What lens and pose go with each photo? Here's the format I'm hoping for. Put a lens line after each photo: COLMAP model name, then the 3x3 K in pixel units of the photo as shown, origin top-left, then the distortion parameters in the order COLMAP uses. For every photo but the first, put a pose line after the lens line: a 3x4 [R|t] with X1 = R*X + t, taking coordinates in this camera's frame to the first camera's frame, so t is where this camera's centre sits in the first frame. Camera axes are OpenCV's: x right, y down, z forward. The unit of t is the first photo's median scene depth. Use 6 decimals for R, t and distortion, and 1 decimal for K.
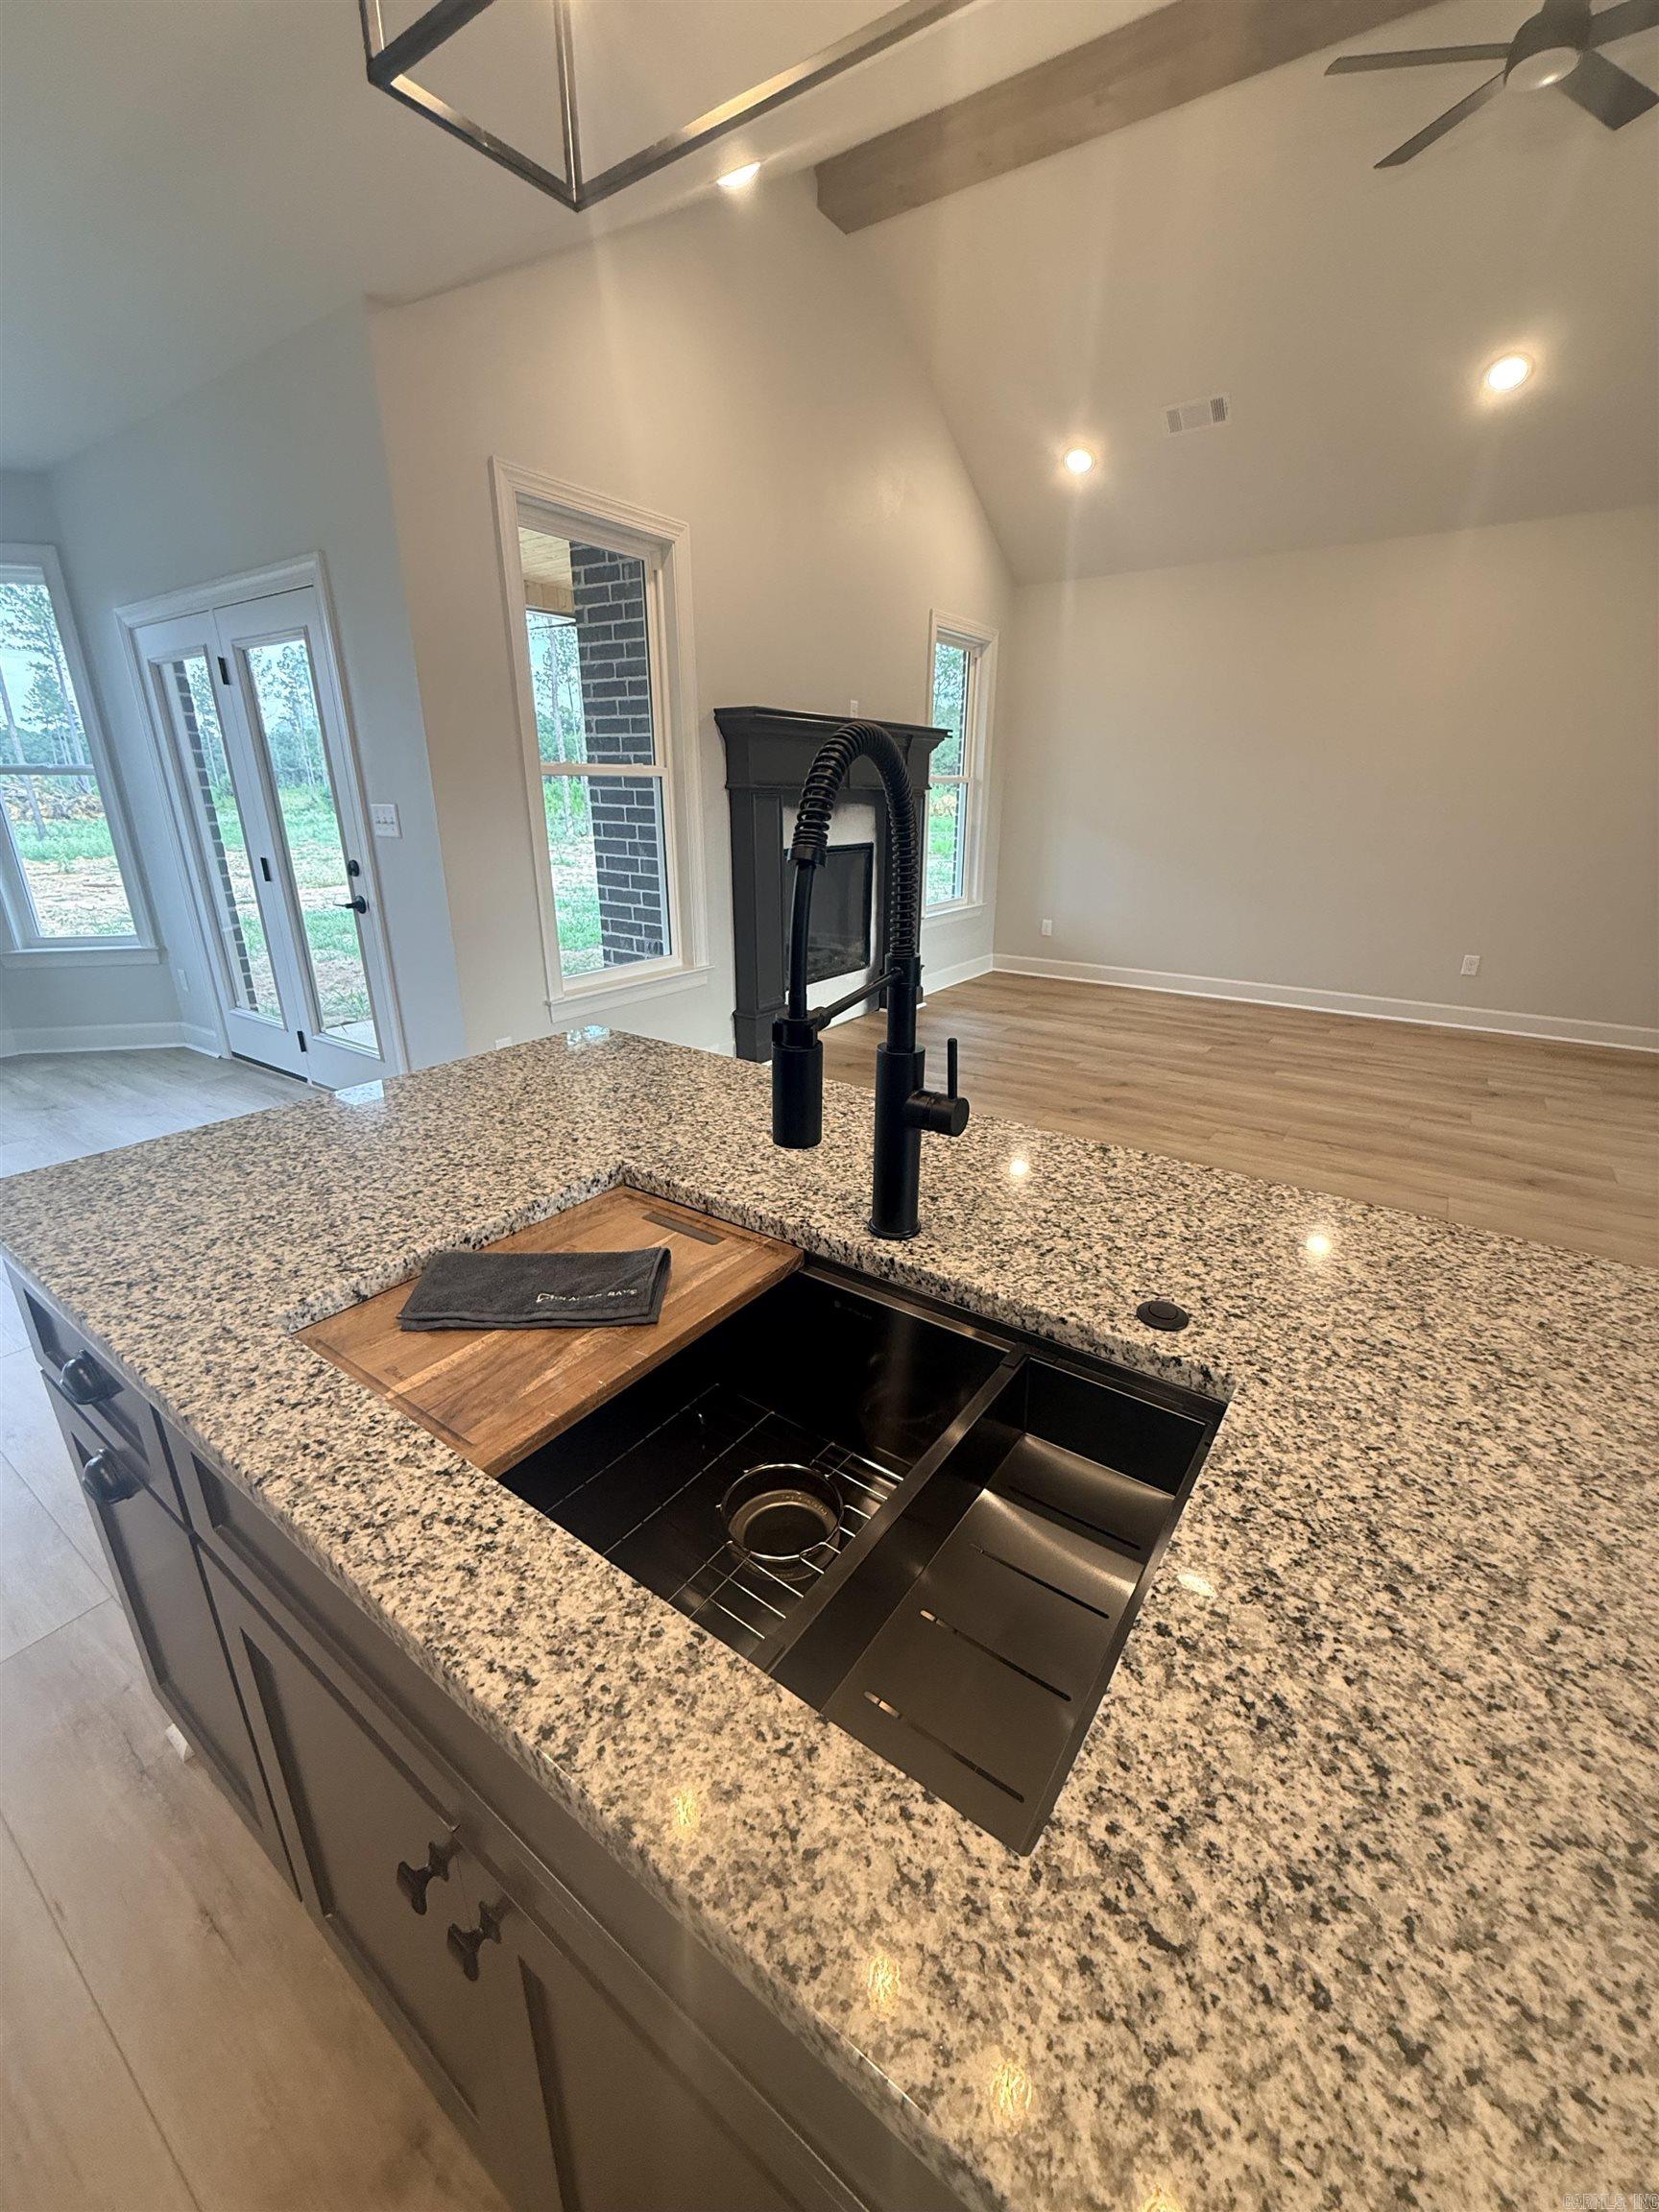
lens RADIAL K [[879.2, 0, 833.5], [0, 879.2, 1101.0], [0, 0, 1]] dist [-0.000390, 0.000235]
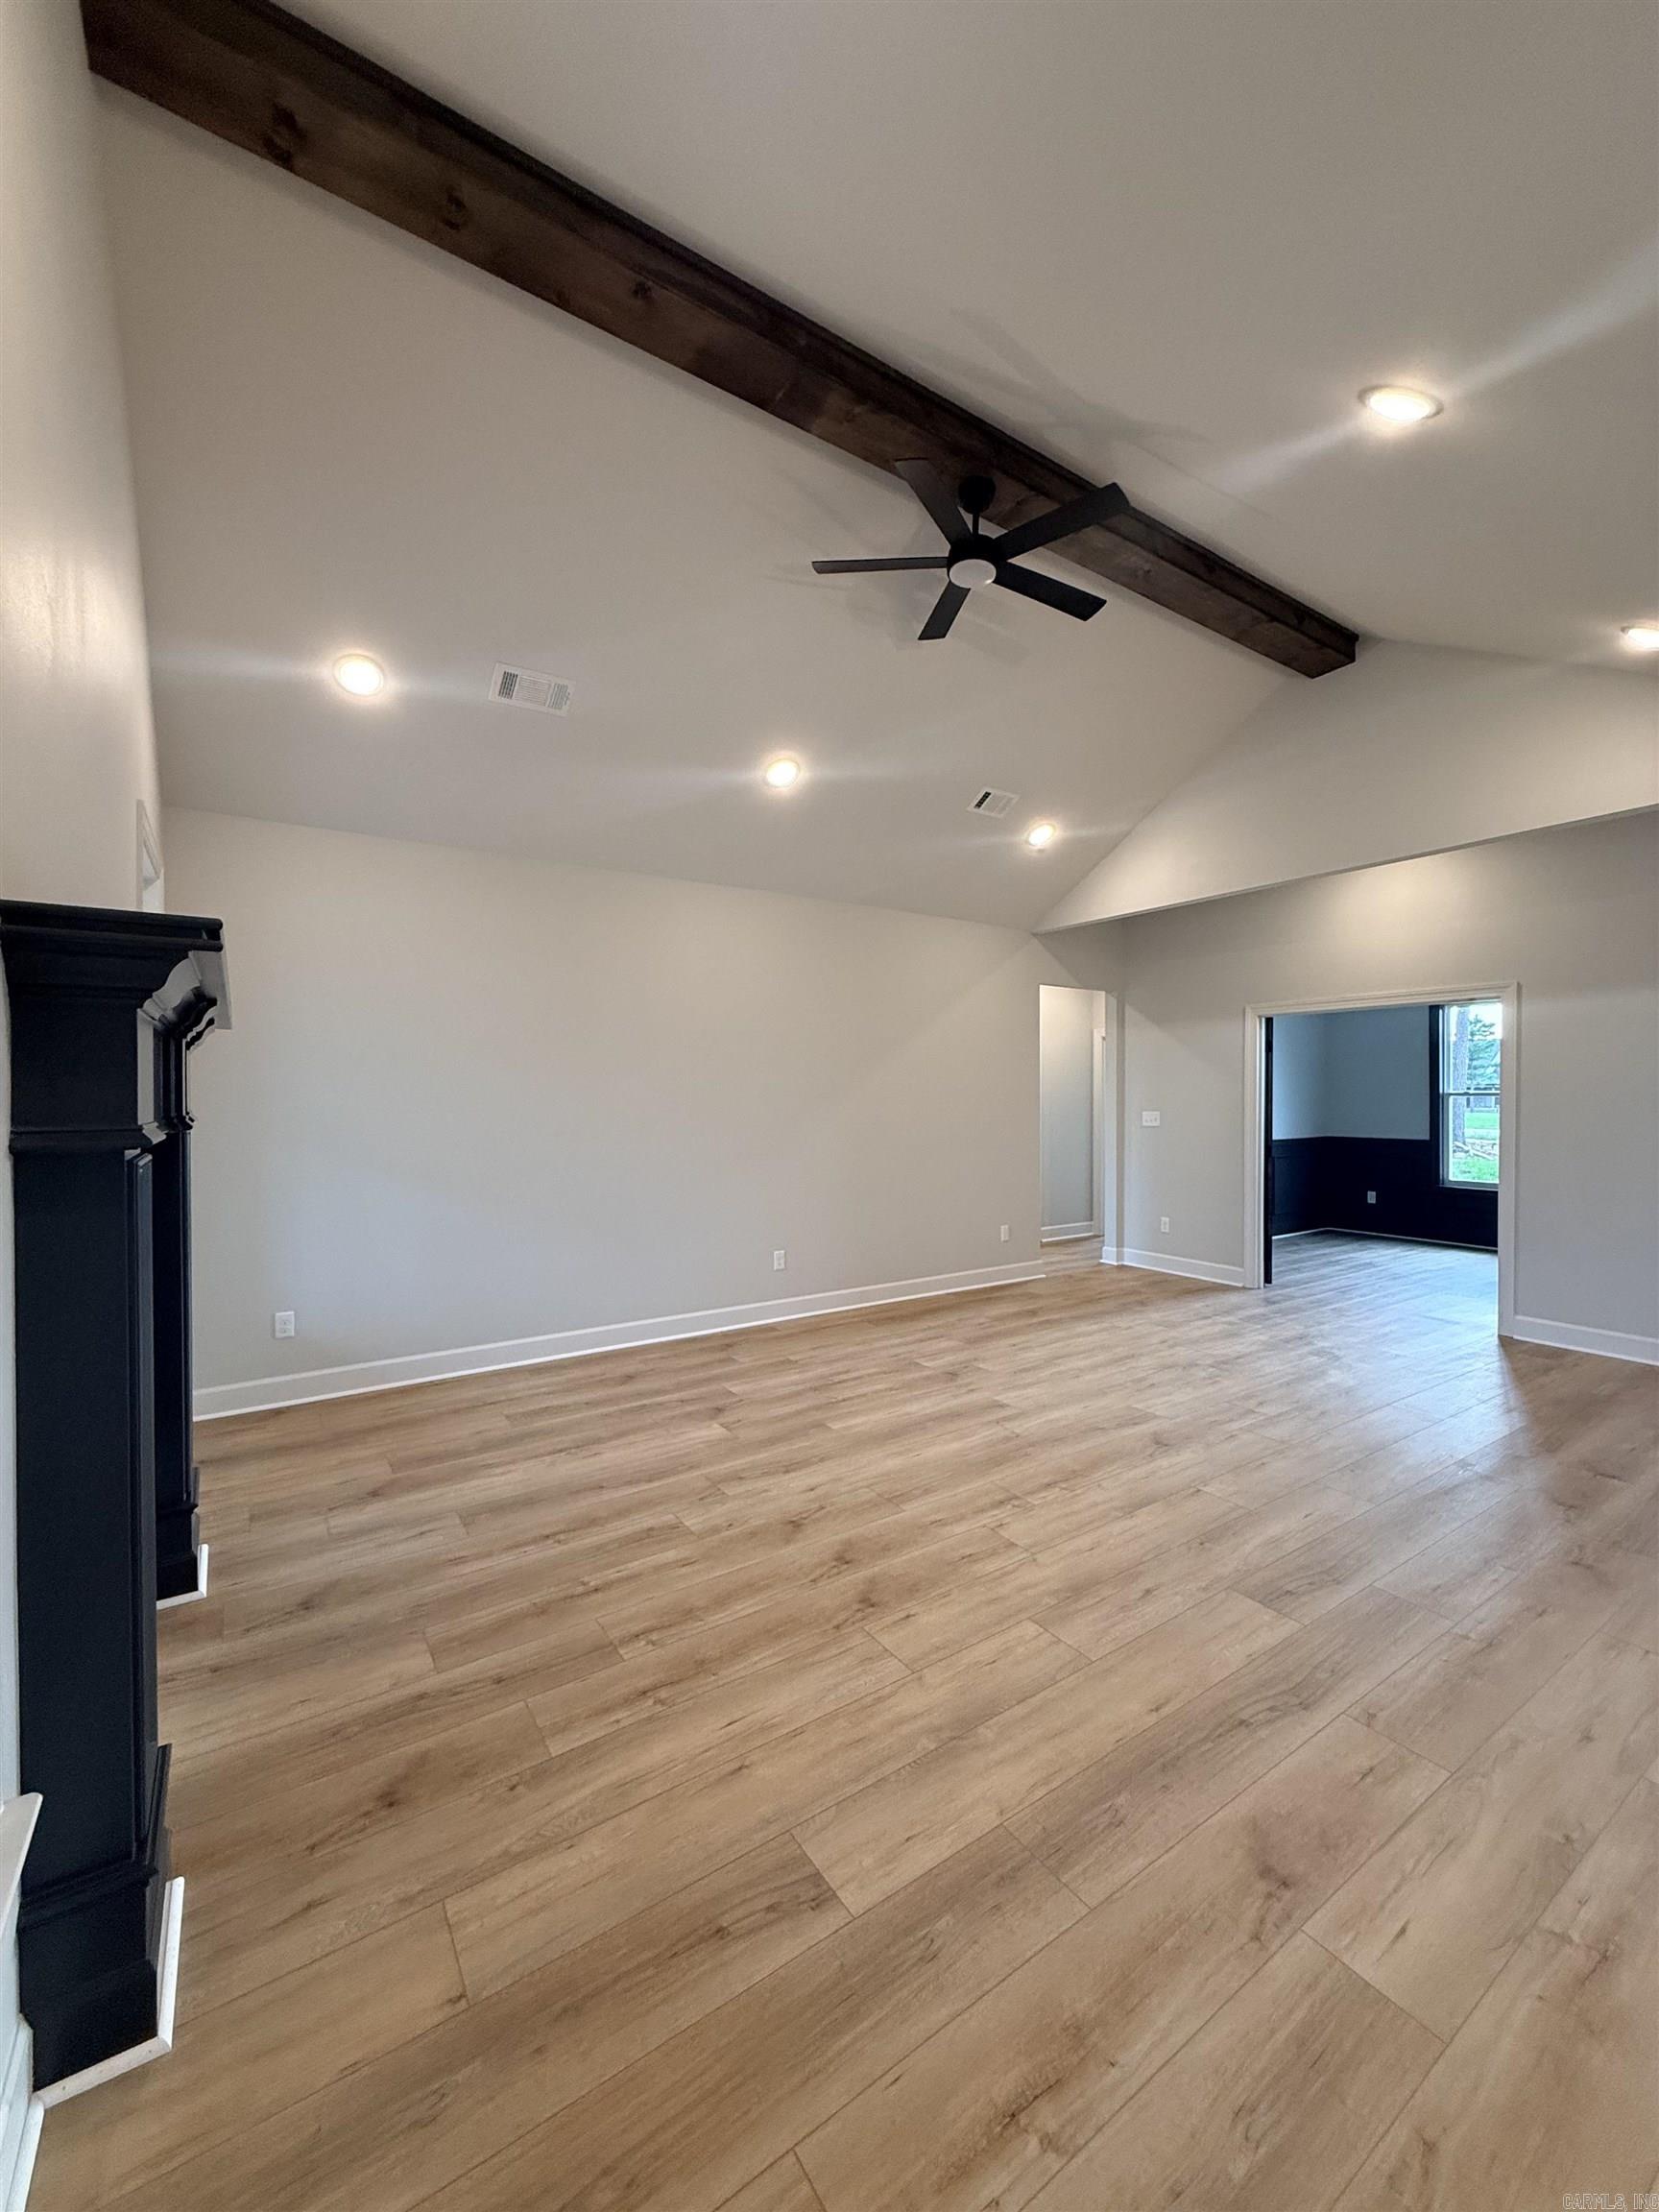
lens RADIAL K [[879.2, 0, 833.5], [0, 879.2, 1101.0], [0, 0, 1]] dist [-0.000390, 0.000235]
pose [[0.366739, -0.014644, 0.930208, -0.290609], [0.316482, 0.942206, -0.109942, -0.245076], [-0.874838, 0.334714, 0.350178, 0.626291]]
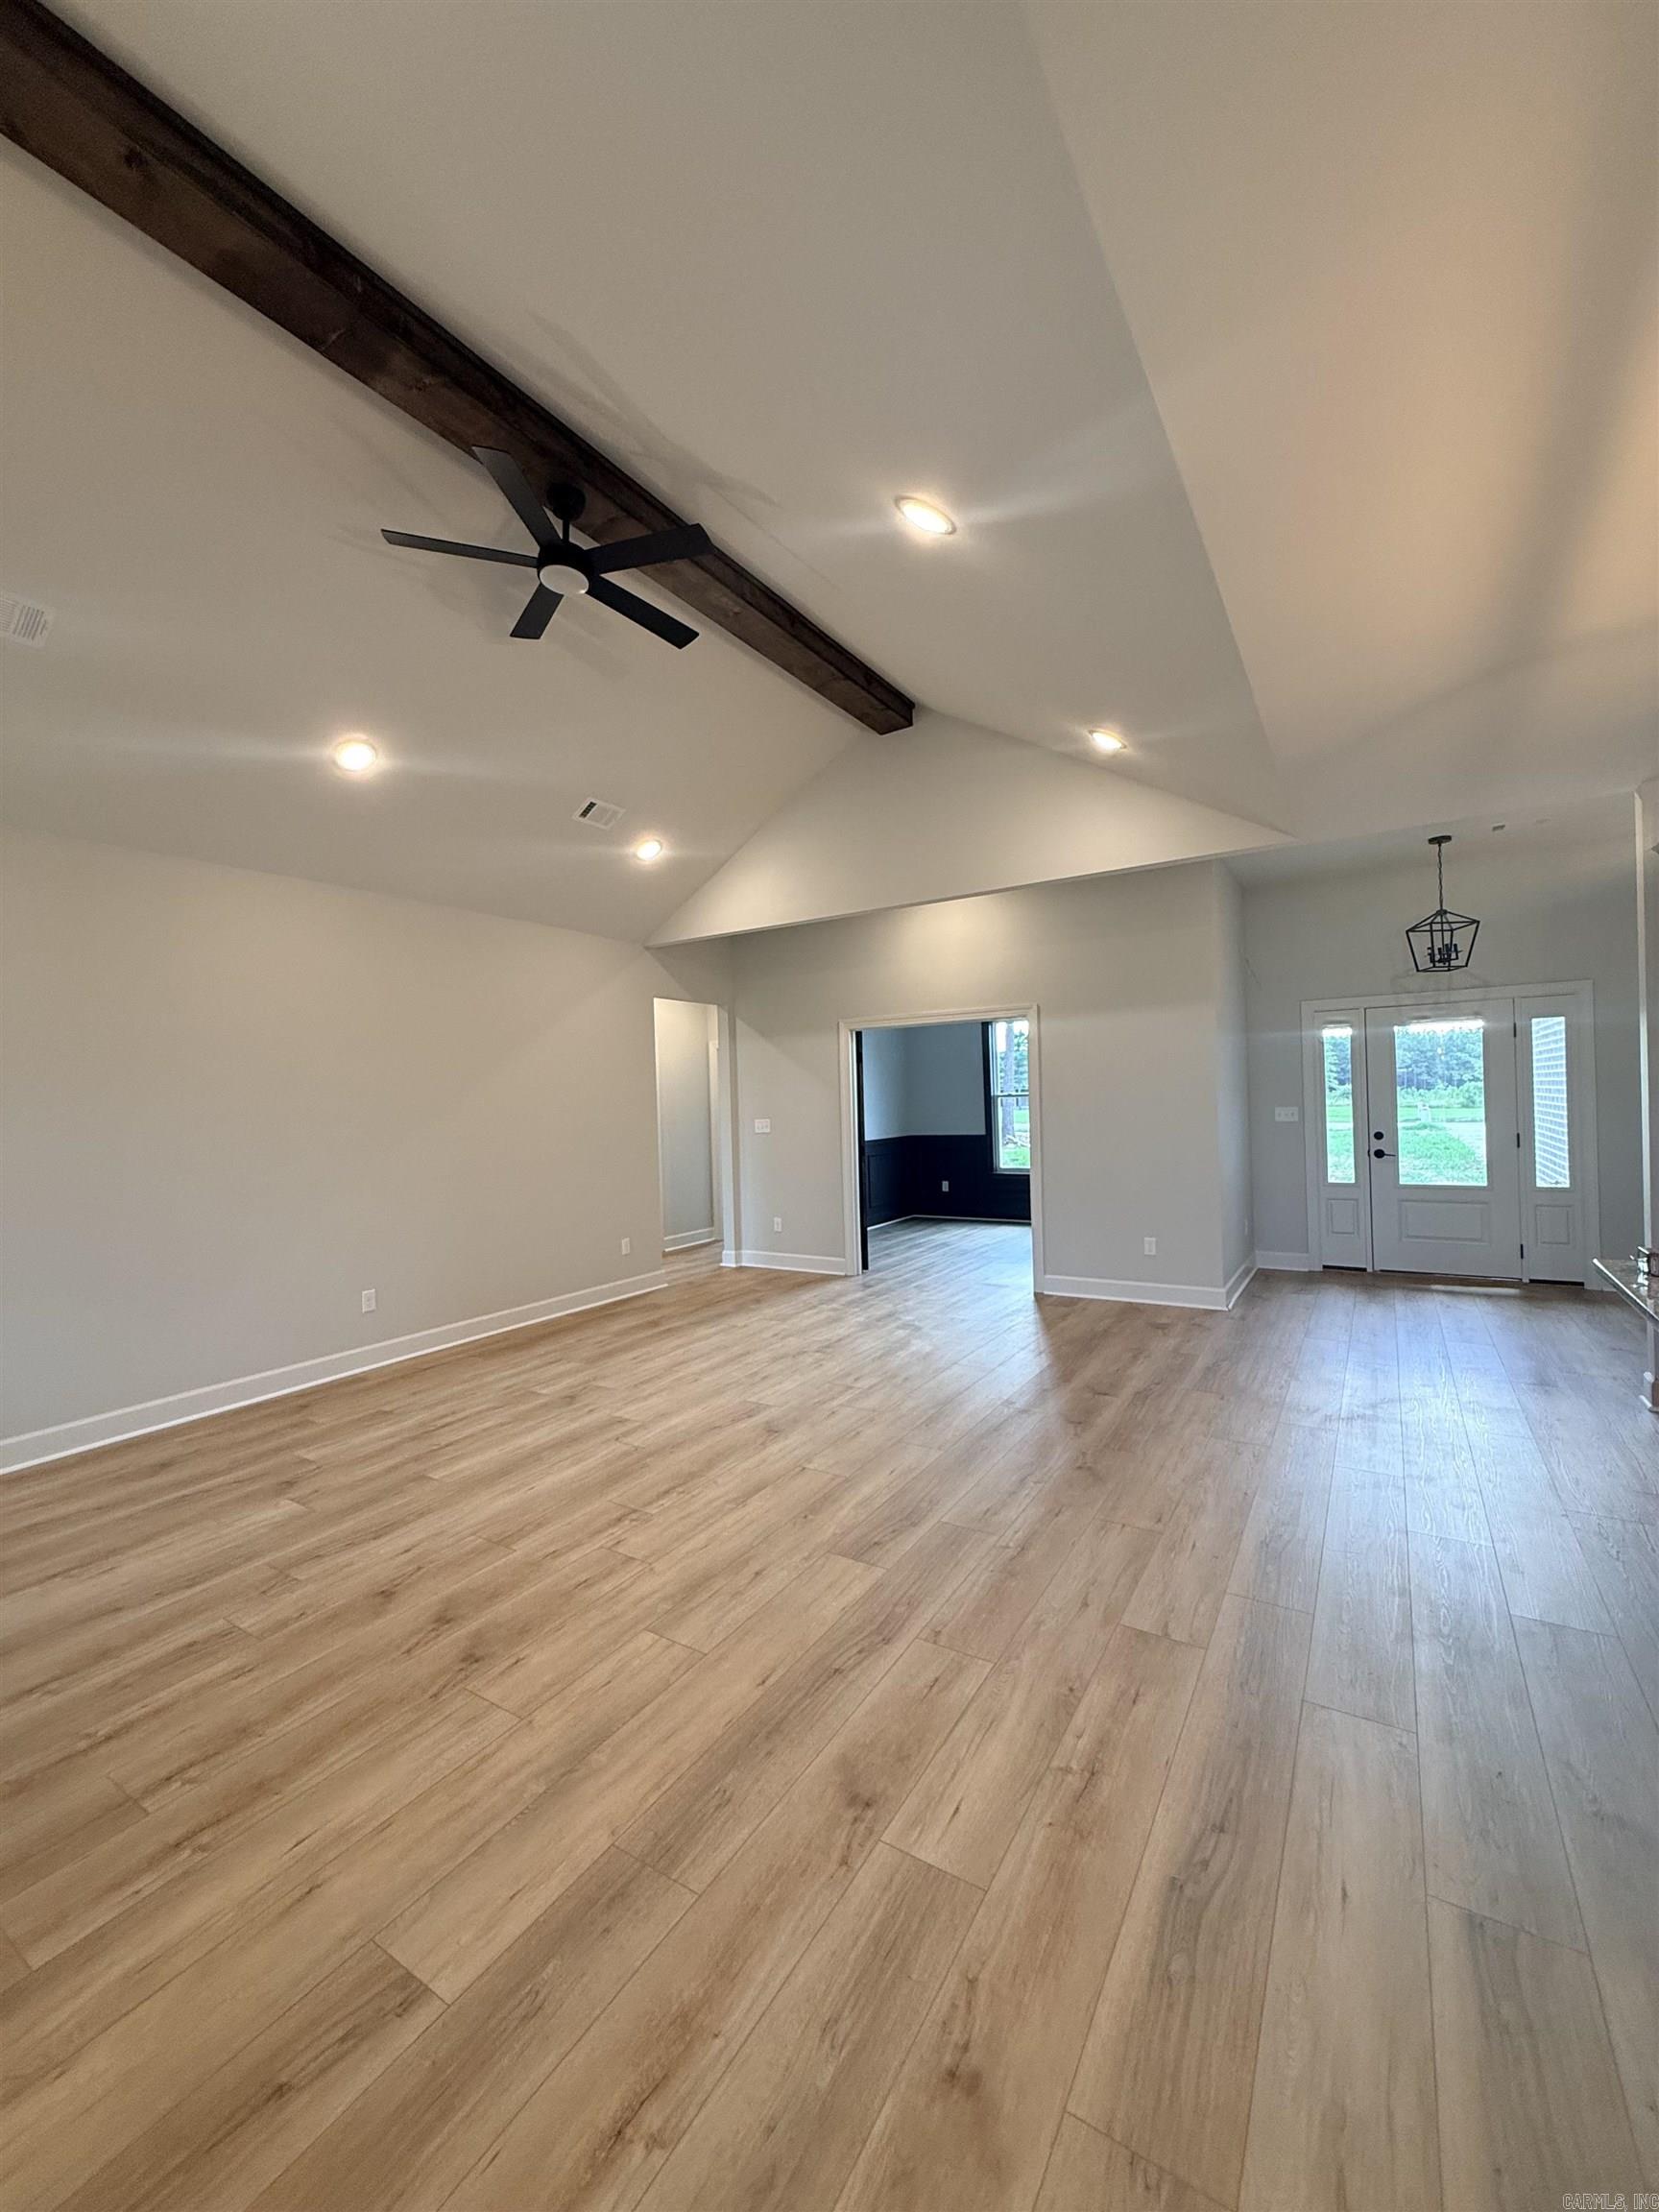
lens RADIAL K [[879.2, 0, 833.5], [0, 879.2, 1101.0], [0, 0, 1]] dist [-0.000390, 0.000235]
pose [[-0.042943, -0.007229, 0.999051, -0.294046], [0.363060, 0.931498, 0.022345, -0.240250], [-0.930776, 0.363675, -0.037377, 0.609008]]
